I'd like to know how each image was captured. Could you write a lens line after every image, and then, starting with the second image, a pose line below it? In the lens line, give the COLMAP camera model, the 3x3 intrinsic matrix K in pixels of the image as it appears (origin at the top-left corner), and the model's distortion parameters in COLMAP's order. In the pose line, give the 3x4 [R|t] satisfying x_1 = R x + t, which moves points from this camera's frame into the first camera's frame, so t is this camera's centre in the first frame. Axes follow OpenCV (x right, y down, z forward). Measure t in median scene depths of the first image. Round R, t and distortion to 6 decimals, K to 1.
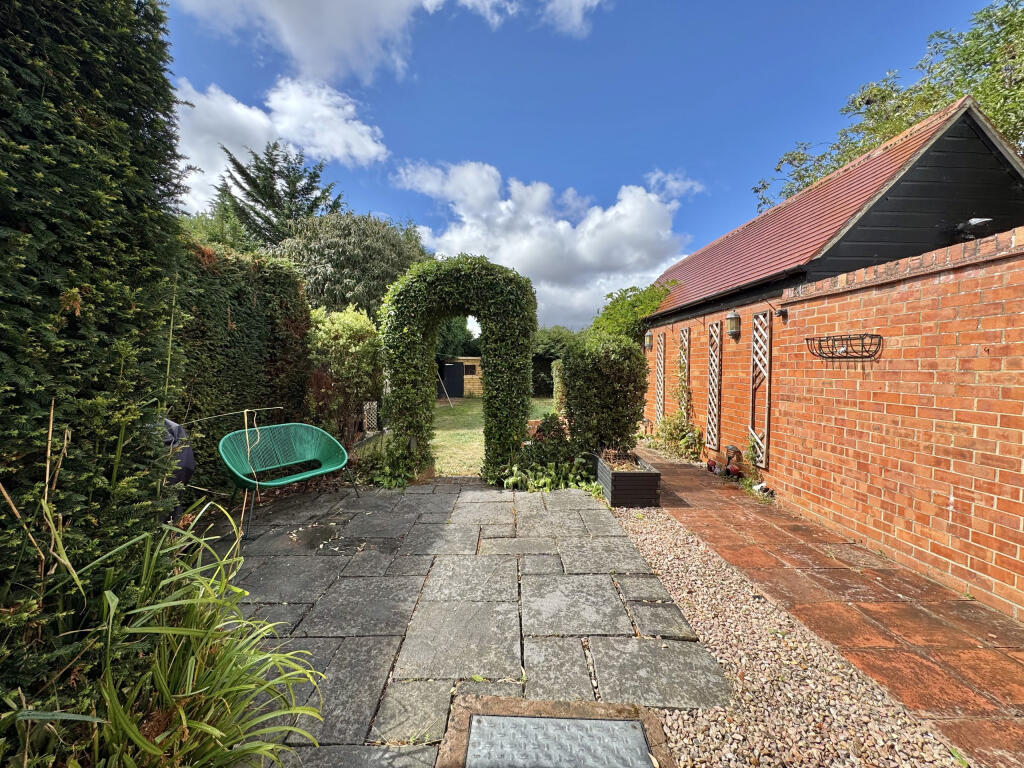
lens RADIAL K [[408.5, 0, 512.0], [0, 408.5, 384.0], [0, 0, 1]] dist [-0.000081, 0.000351]
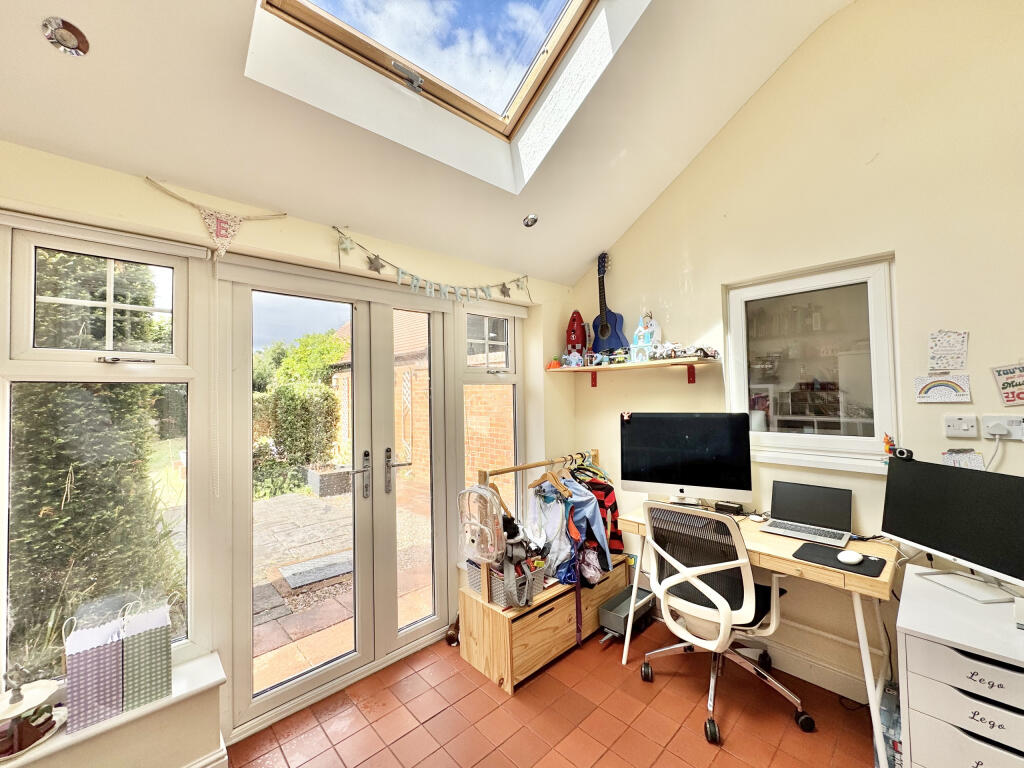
lens RADIAL K [[408.5, 0, 512.0], [0, 408.5, 384.0], [0, 0, 1]] dist [-0.000081, 0.000351]
pose [[0.730333, 0.003074, 0.683084, -0.248302], [0.045171, 0.997584, -0.052786, -0.010987], [-0.681596, 0.069407, 0.728430, -0.571465]]
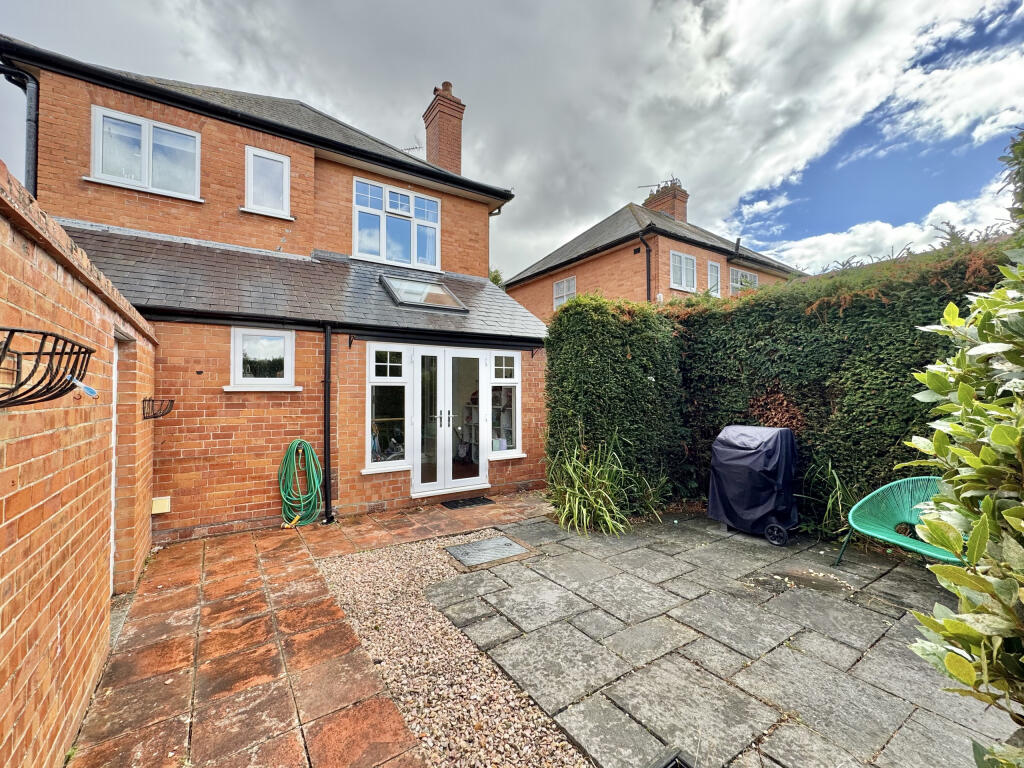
lens RADIAL K [[408.5, 0, 512.0], [0, 408.5, 384.0], [0, 0, 1]] dist [-0.000081, 0.000351]
pose [[-0.837709, -0.007163, -0.546070, 0.463980], [-0.015505, 0.999823, 0.010671, -0.064778], [0.545897, 0.017406, -0.837671, 1.042999]]
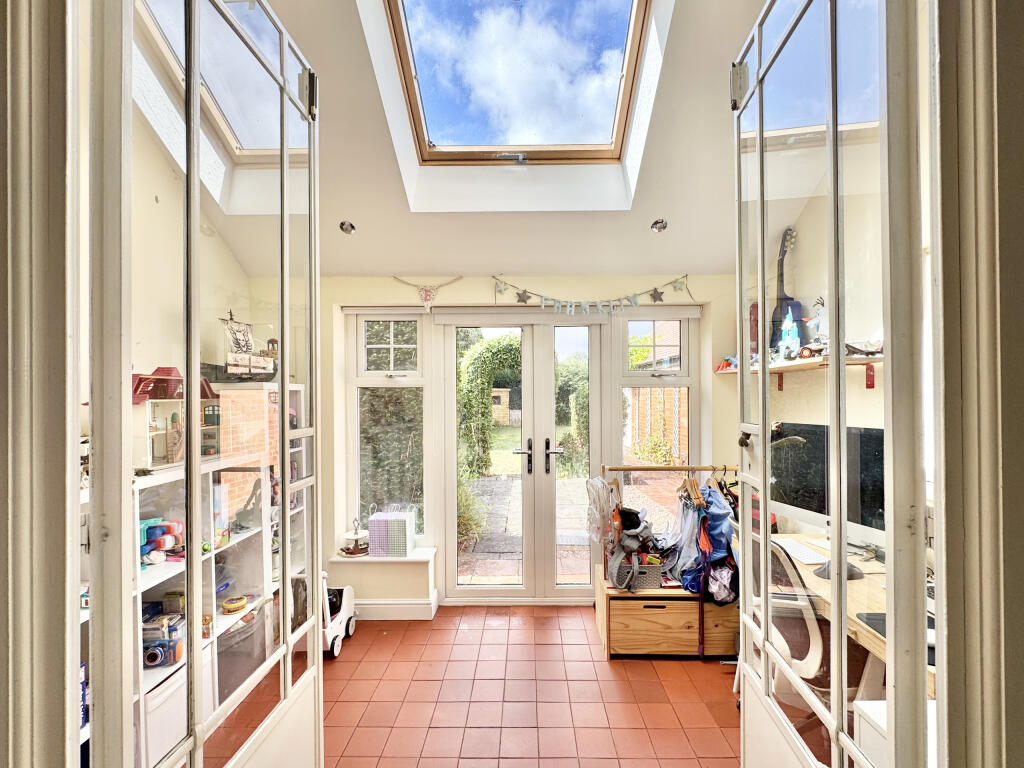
lens RADIAL K [[430.8, 0, 526.1], [0, 430.8, 399.8], [0, 0, 1]] dist [0.000126, 0.000175]
pose [[0.999975, -0.001647, -0.006816, -0.061223], [0.001444, 0.999561, -0.029607, -0.006225], [0.006861, 0.029596, 0.999538, -0.752662]]
